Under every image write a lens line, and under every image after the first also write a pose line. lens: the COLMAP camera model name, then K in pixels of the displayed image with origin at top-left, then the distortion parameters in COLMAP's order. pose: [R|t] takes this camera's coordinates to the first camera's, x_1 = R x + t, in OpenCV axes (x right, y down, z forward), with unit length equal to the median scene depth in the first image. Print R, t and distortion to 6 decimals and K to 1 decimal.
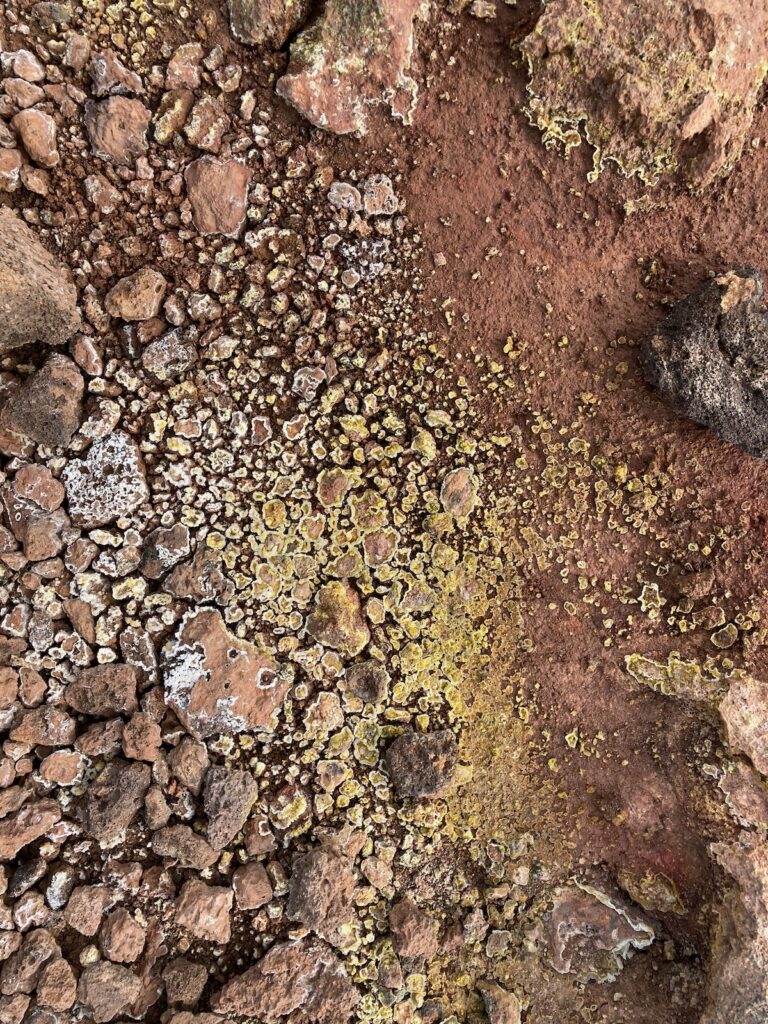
lens RADIAL K [[833.1, 0, 383.4], [0, 833.1, 516.3], [0, 0, 1]] dist [0.001553, -0.002291]
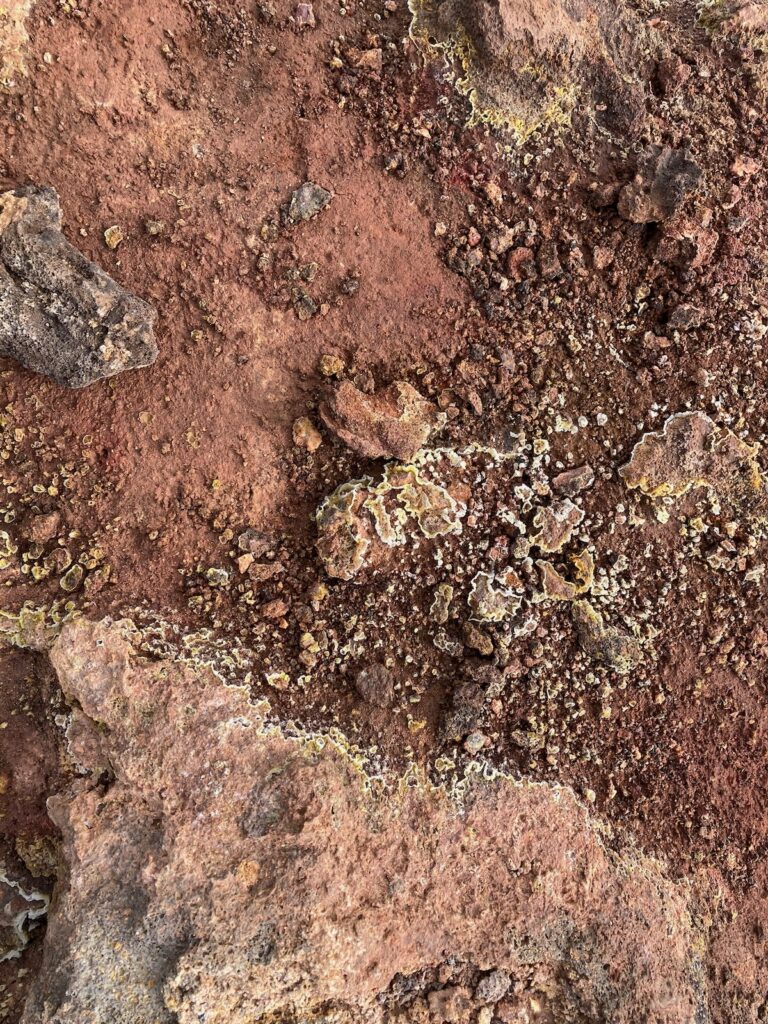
lens RADIAL K [[833.1, 0, 384.9], [0, 833.1, 507.6], [0, 0, 1]] dist [0.001553, -0.002291]
pose [[0.980849, -0.100682, 0.166731, 0.604841], [0.100358, 0.994897, 0.010392, 0.088873], [-0.166926, 0.006540, 0.985948, 0.003087]]
